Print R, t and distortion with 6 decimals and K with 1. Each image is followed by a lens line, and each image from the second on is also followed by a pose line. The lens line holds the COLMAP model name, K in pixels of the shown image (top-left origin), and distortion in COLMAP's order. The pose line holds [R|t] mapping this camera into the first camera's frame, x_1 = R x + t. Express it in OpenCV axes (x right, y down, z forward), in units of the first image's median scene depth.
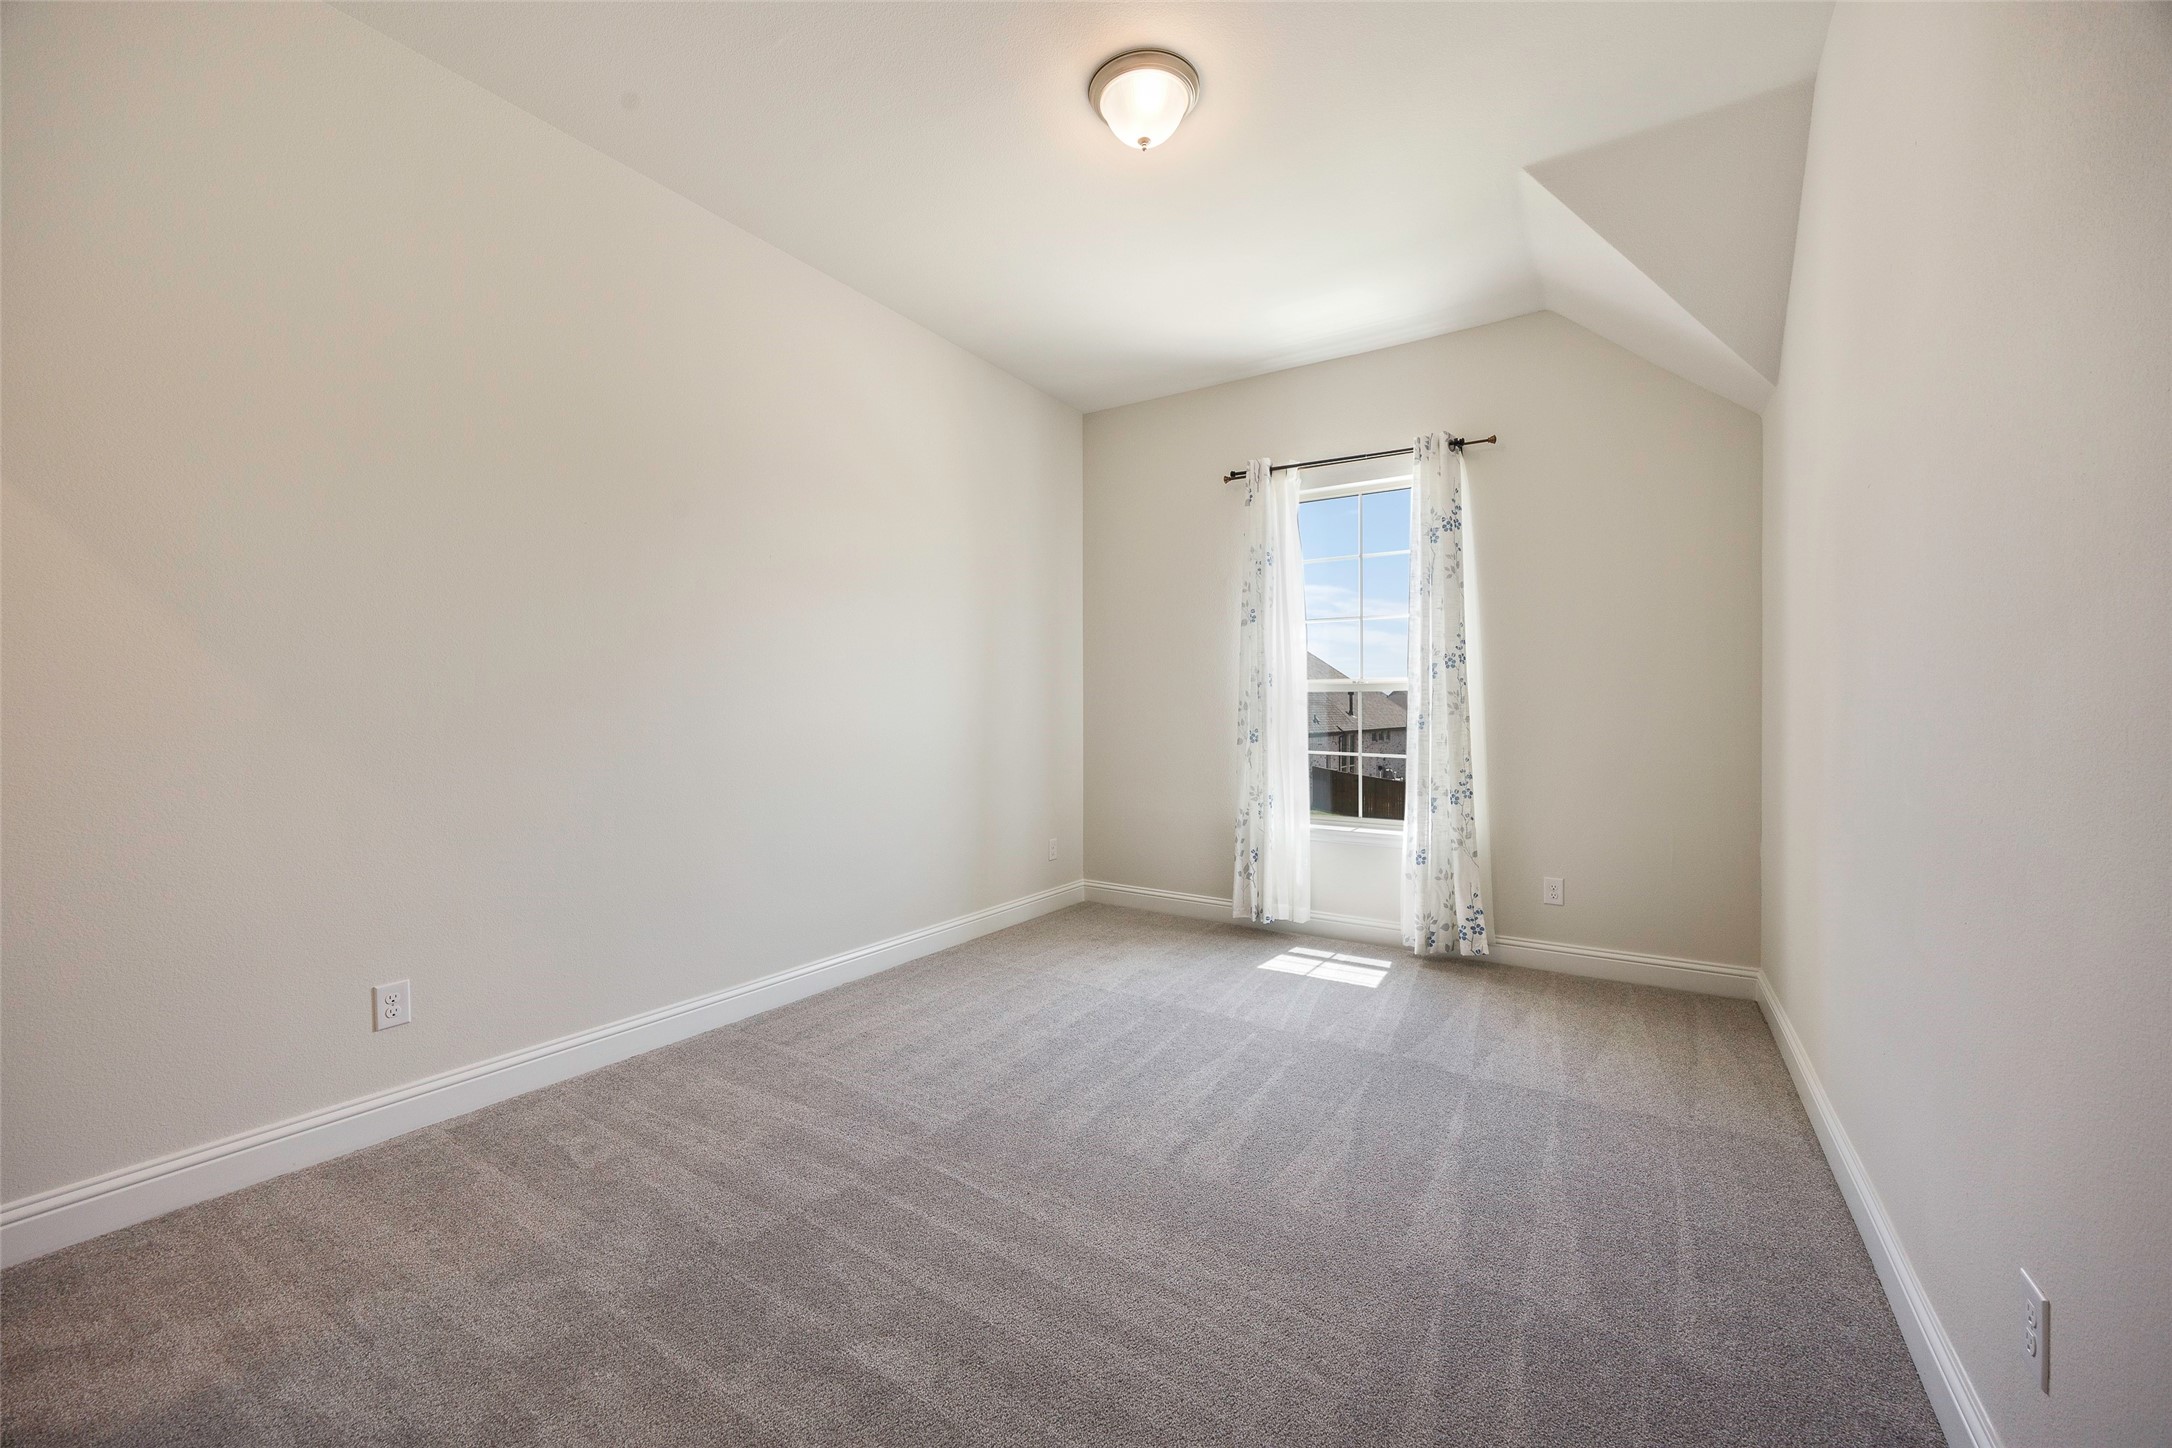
lens RADIAL K [[853.7, 0, 1086.0], [0, 853.7, 724.0], [0, 0, 1]] dist [-0.000244, -0.000008]
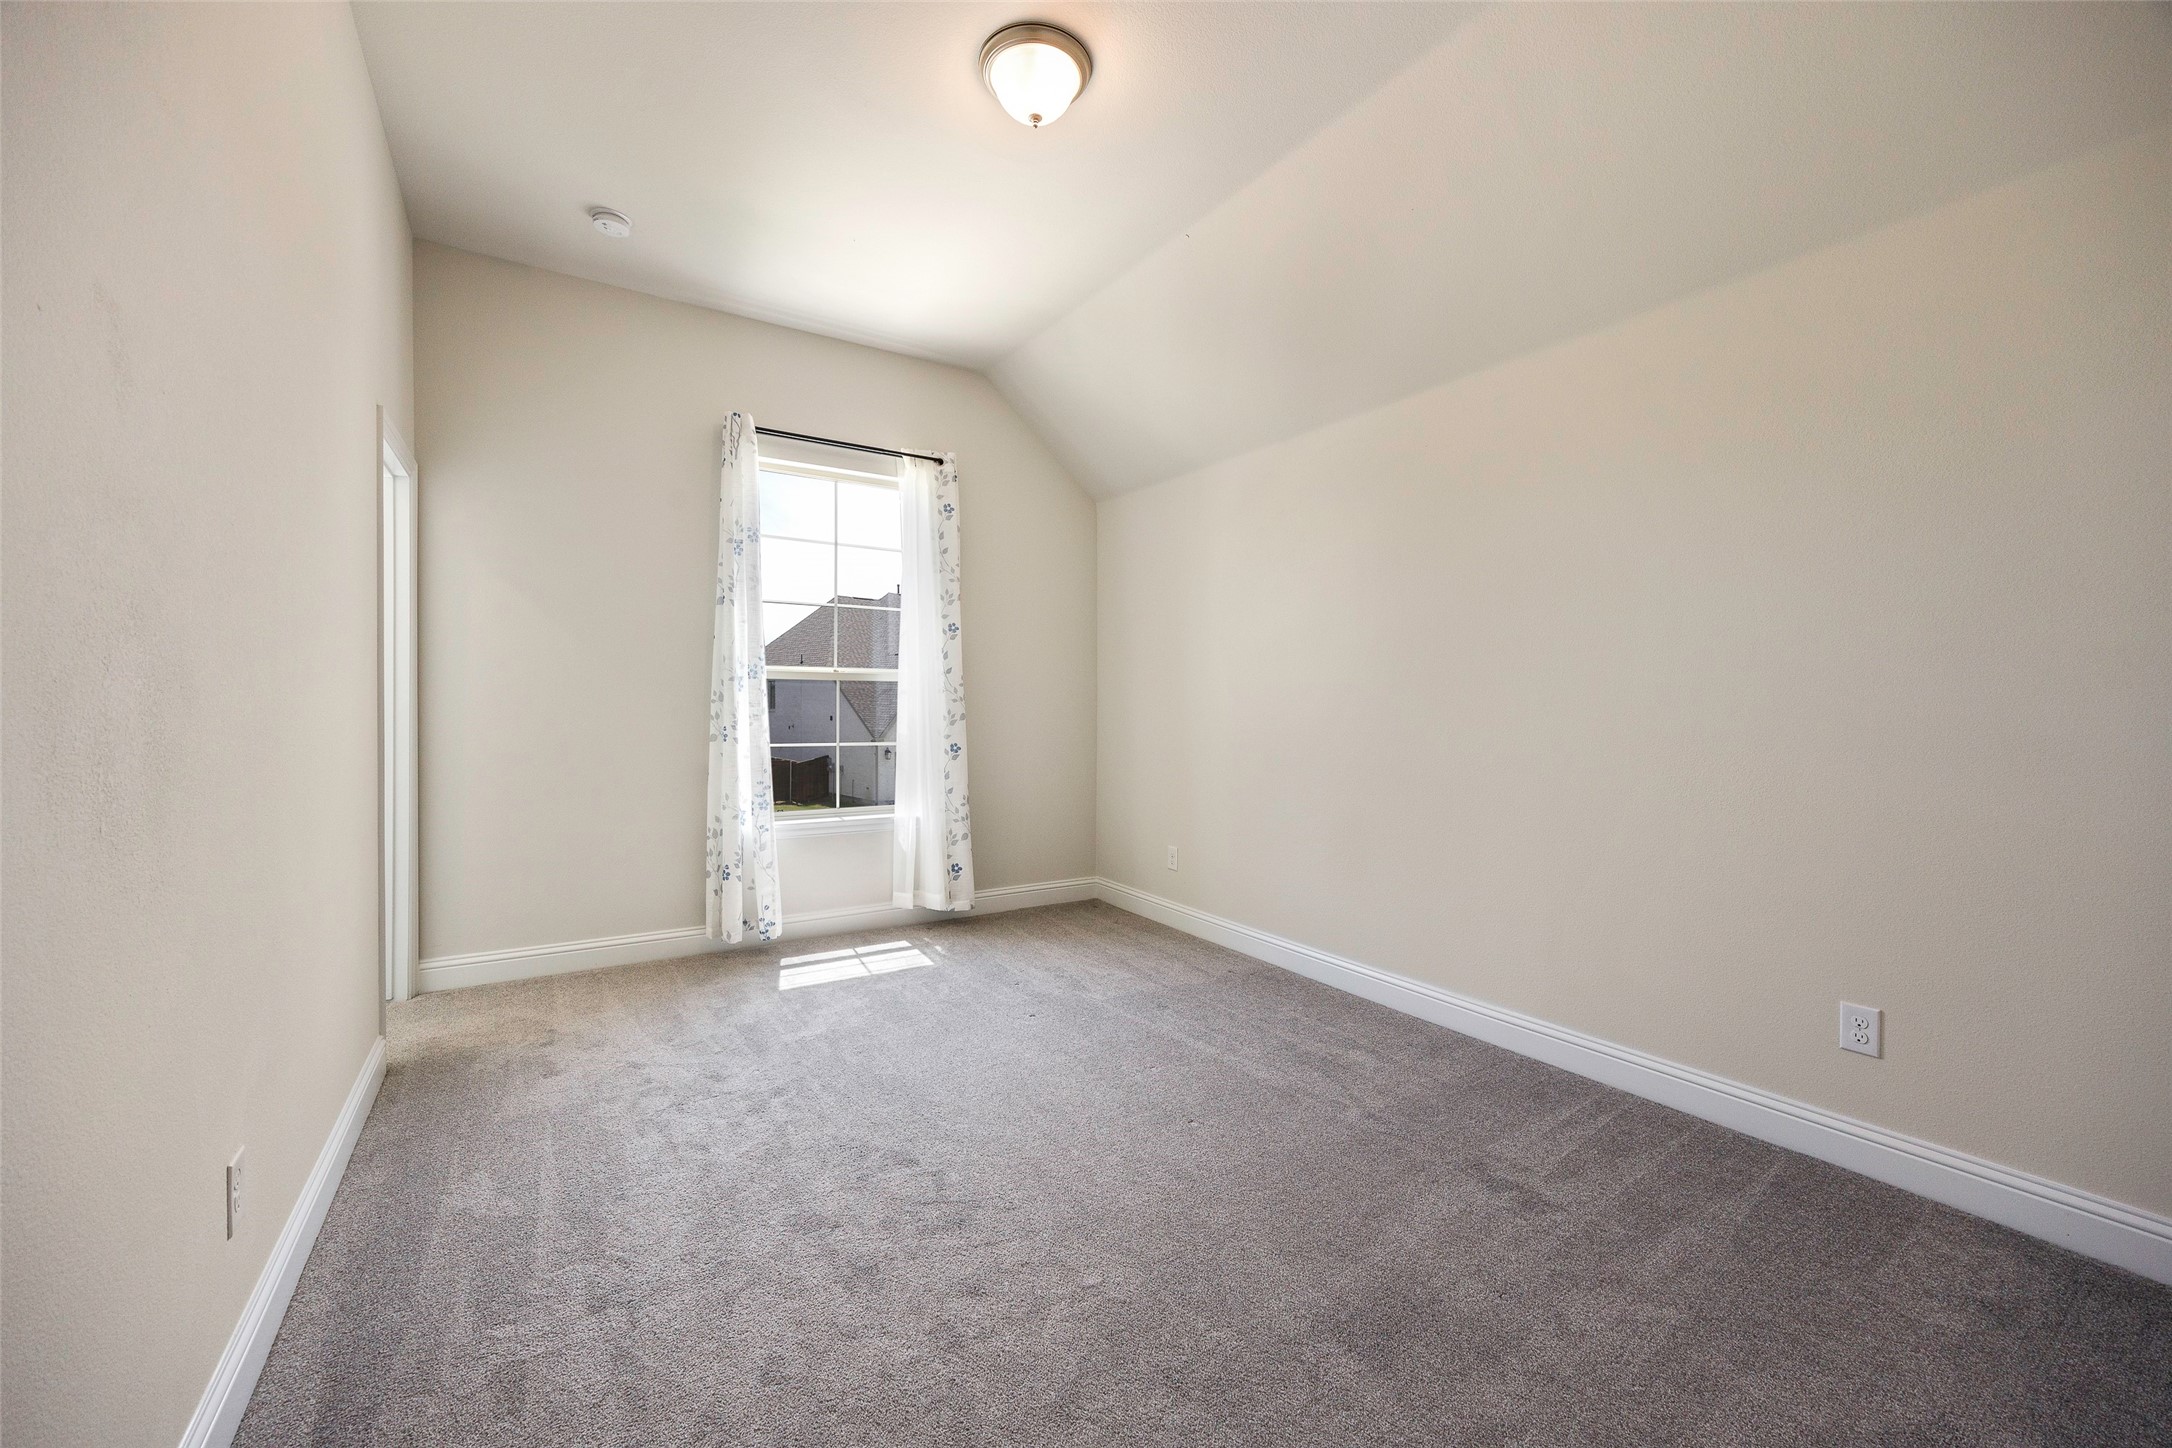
lens RADIAL K [[877.8, 0, 1087.6], [0, 877.8, 695.8], [0, 0, 1]] dist [-0.000104, -0.000022]
pose [[0.424432, -0.005106, 0.905446, -0.472549], [0.015080, 0.999885, -0.001431, -0.013841], [-0.905334, 0.014261, 0.424460, 0.309373]]
